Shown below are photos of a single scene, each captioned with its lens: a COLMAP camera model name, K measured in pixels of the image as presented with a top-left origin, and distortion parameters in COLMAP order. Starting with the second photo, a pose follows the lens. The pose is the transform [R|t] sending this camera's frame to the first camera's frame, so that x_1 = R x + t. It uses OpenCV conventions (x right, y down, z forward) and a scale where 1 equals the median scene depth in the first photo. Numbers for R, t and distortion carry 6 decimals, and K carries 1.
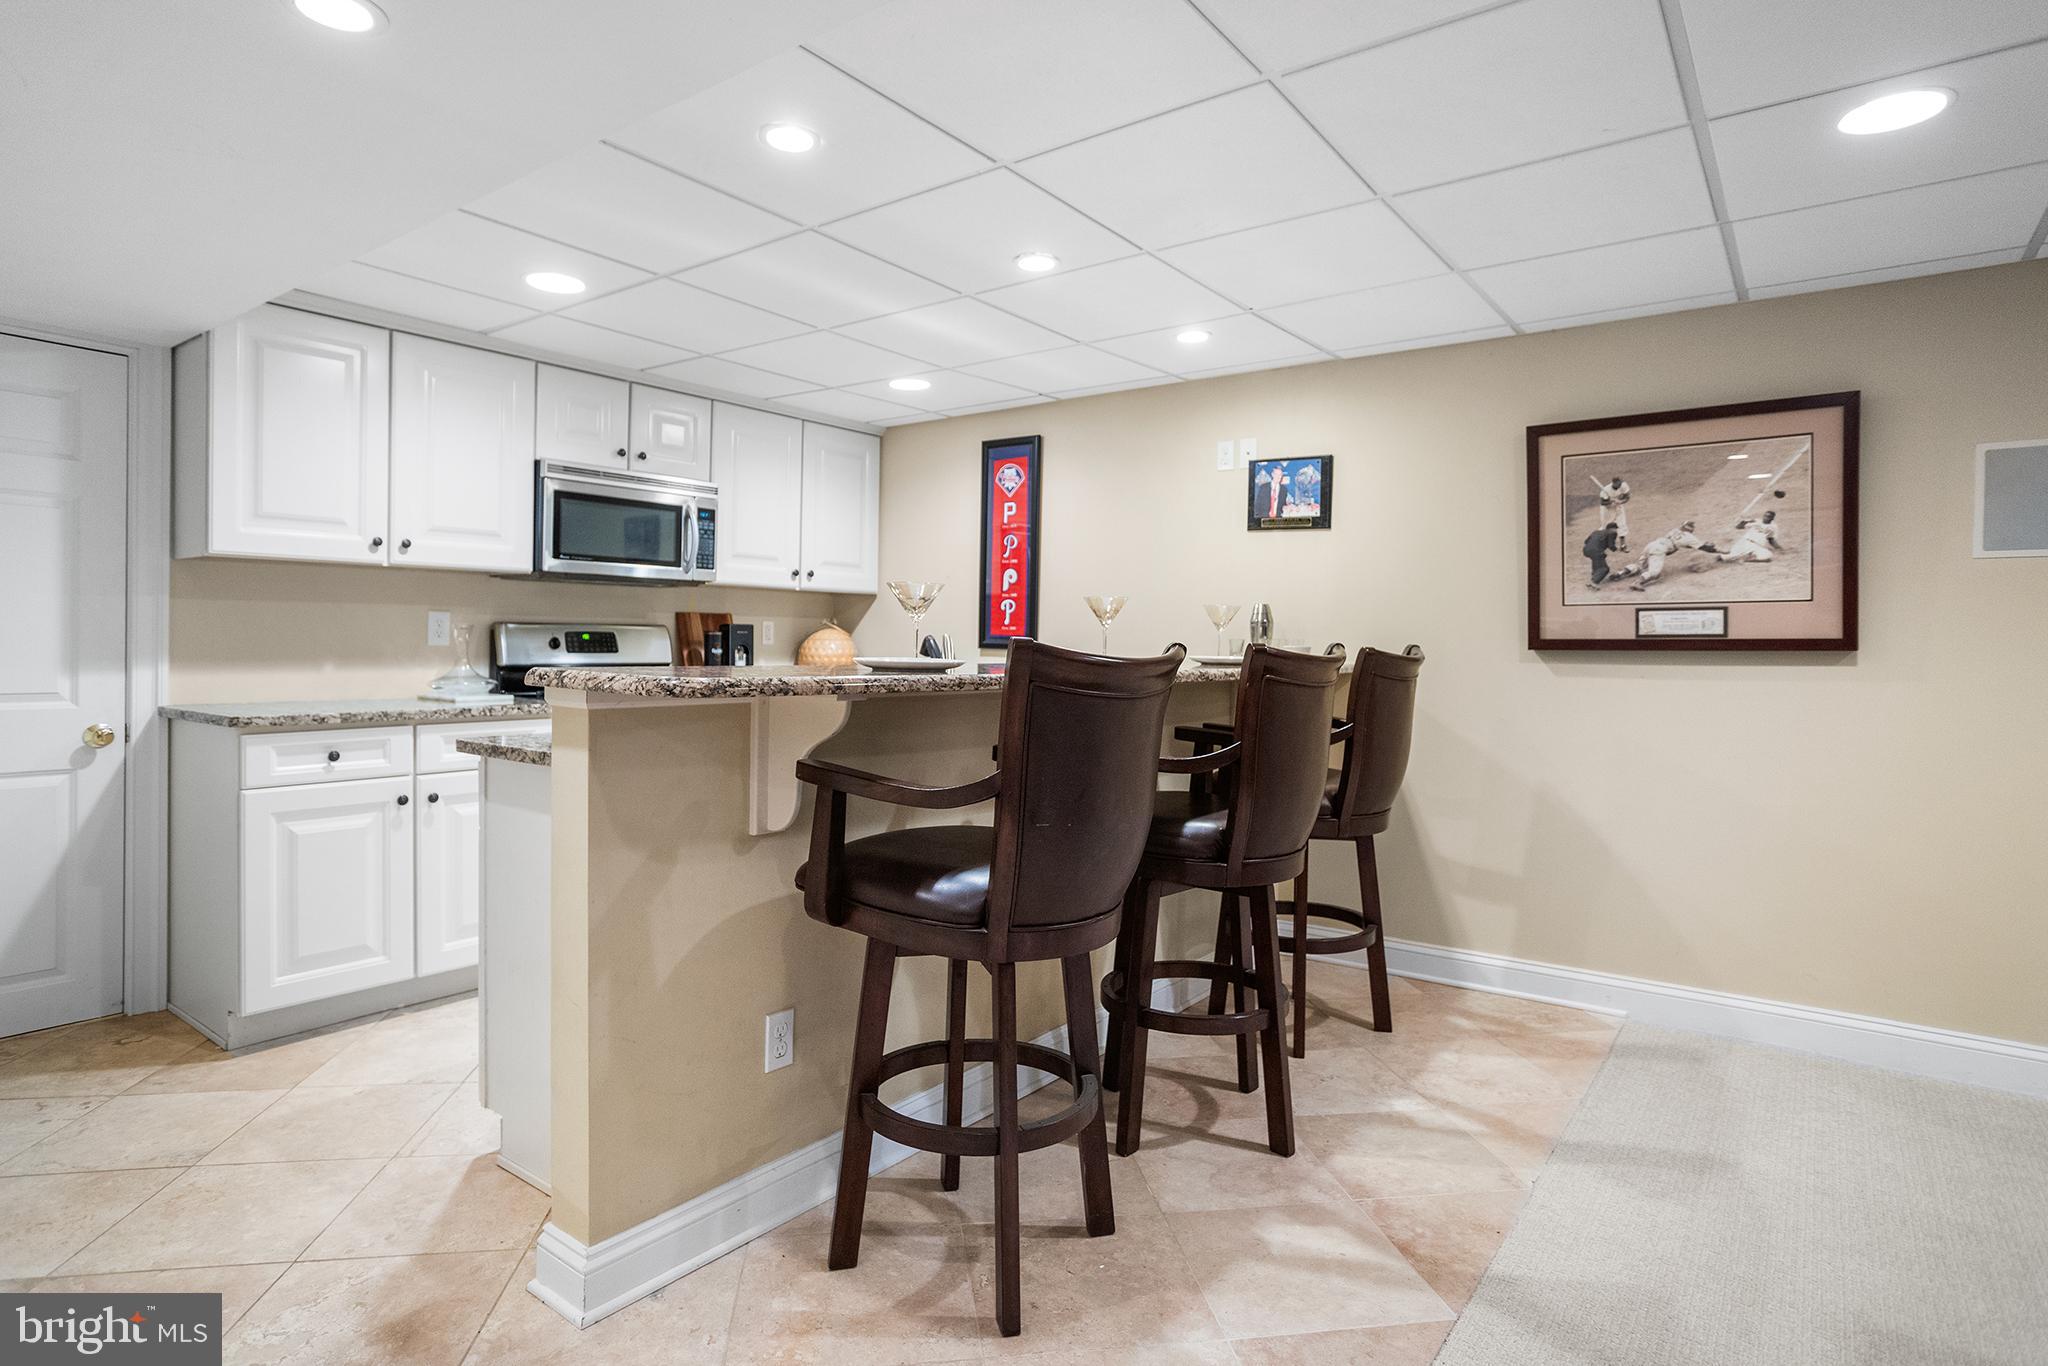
lens RADIAL K [[1129.6, 0, 1020.0], [0, 1129.6, 669.7], [0, 0, 1]] dist [-0.012049, 0.002338]
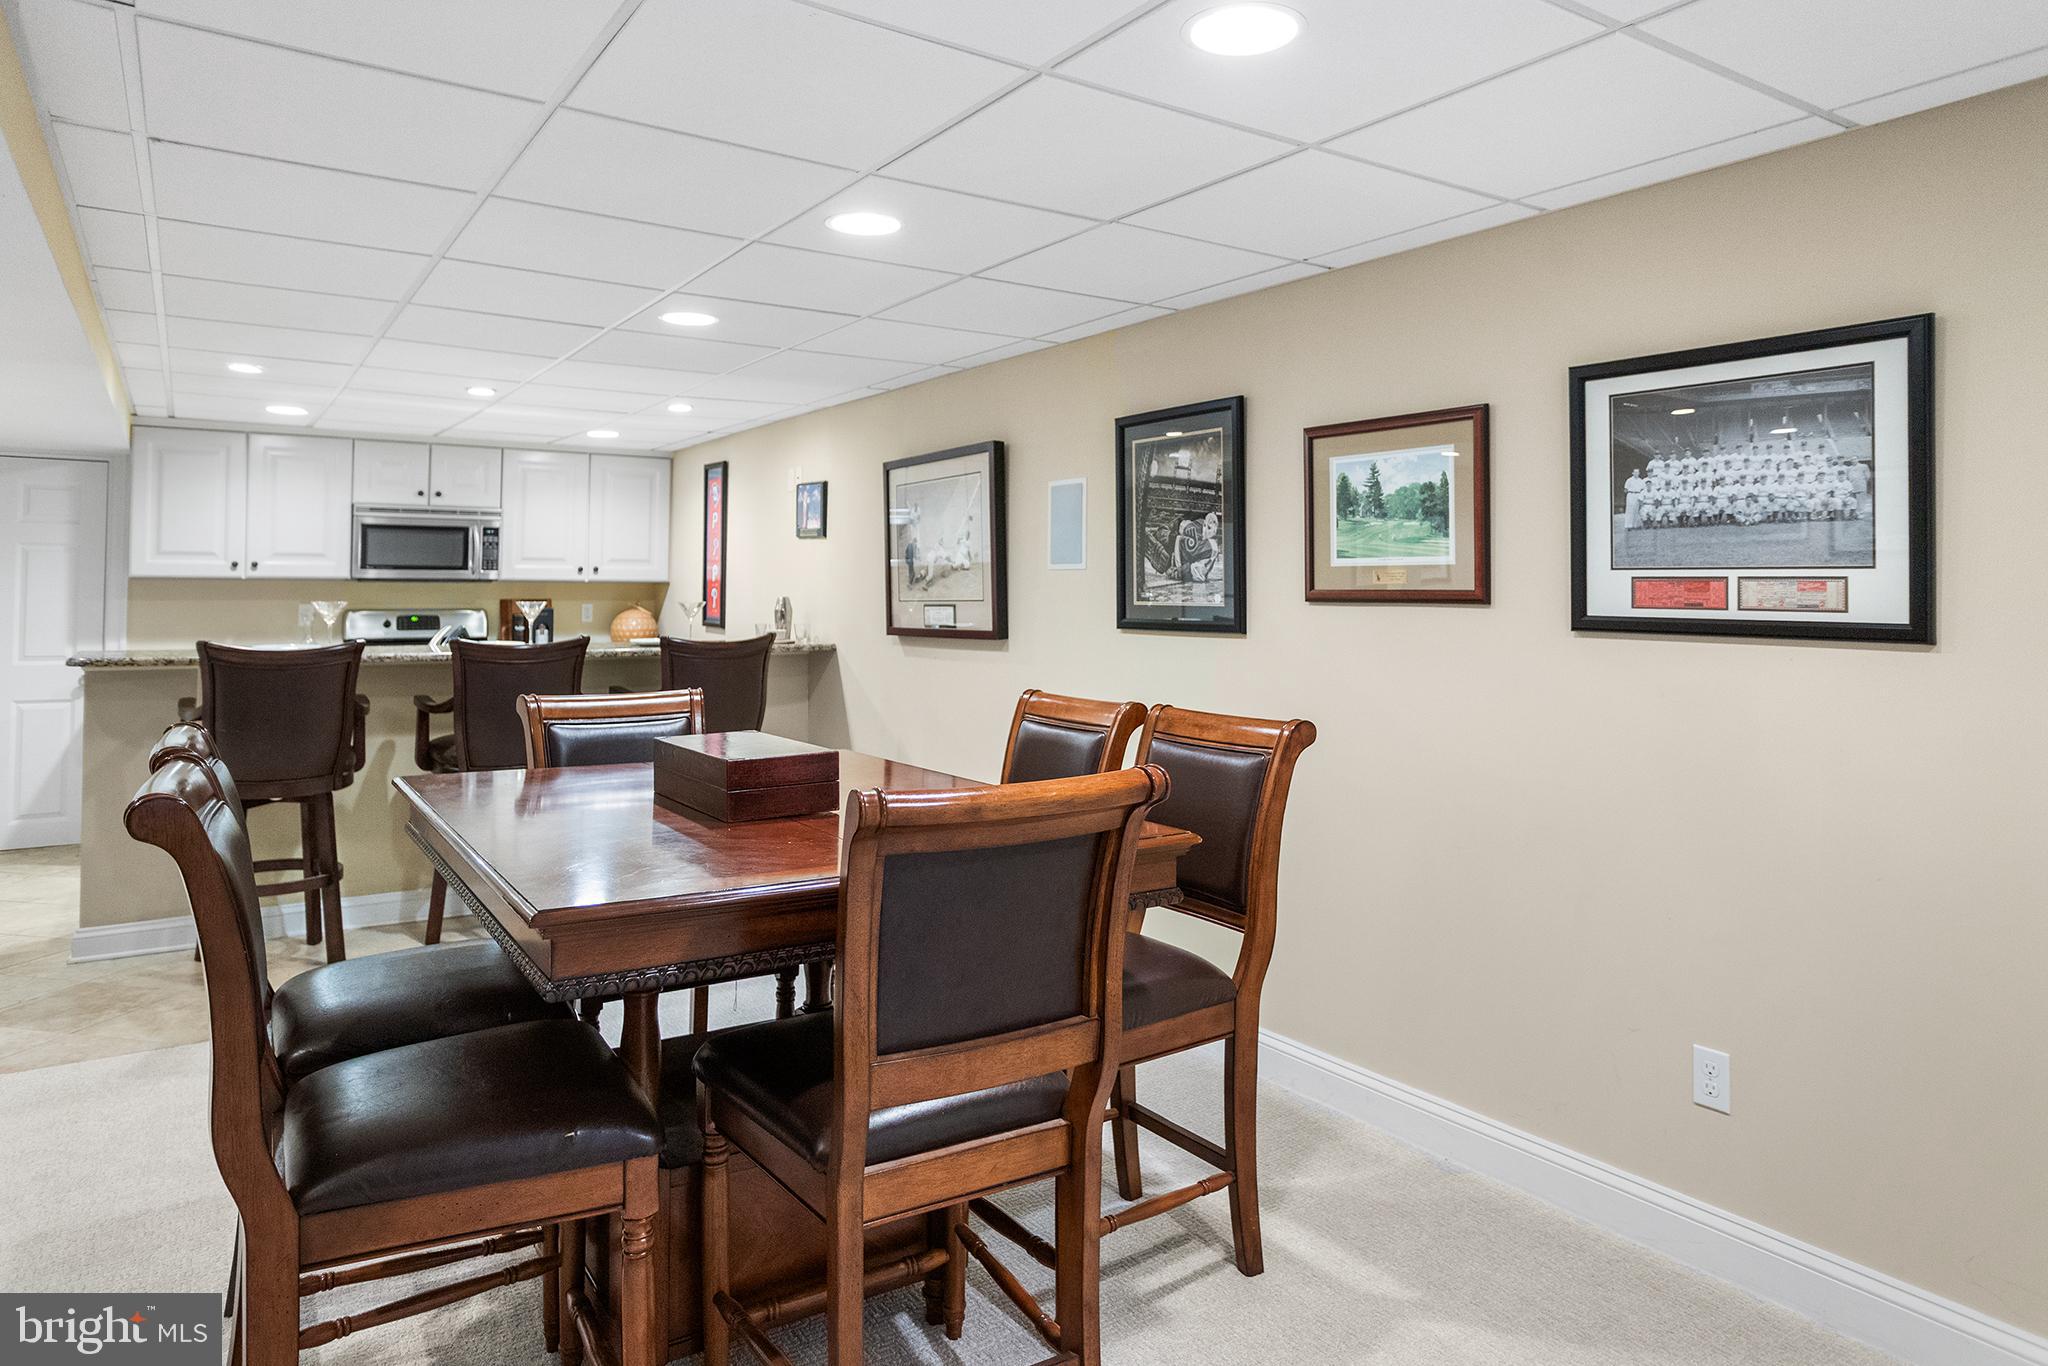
lens RADIAL K [[1325.5, 0, 1032.7], [0, 1325.5, 589.5], [0, 0, 1]] dist [-0.018945, 0.006958]
pose [[0.936657, -0.006665, -0.350183, 1.095740], [-0.002781, 0.999646, -0.026463, -0.028788], [0.350236, 0.025761, 0.936307, -0.349489]]
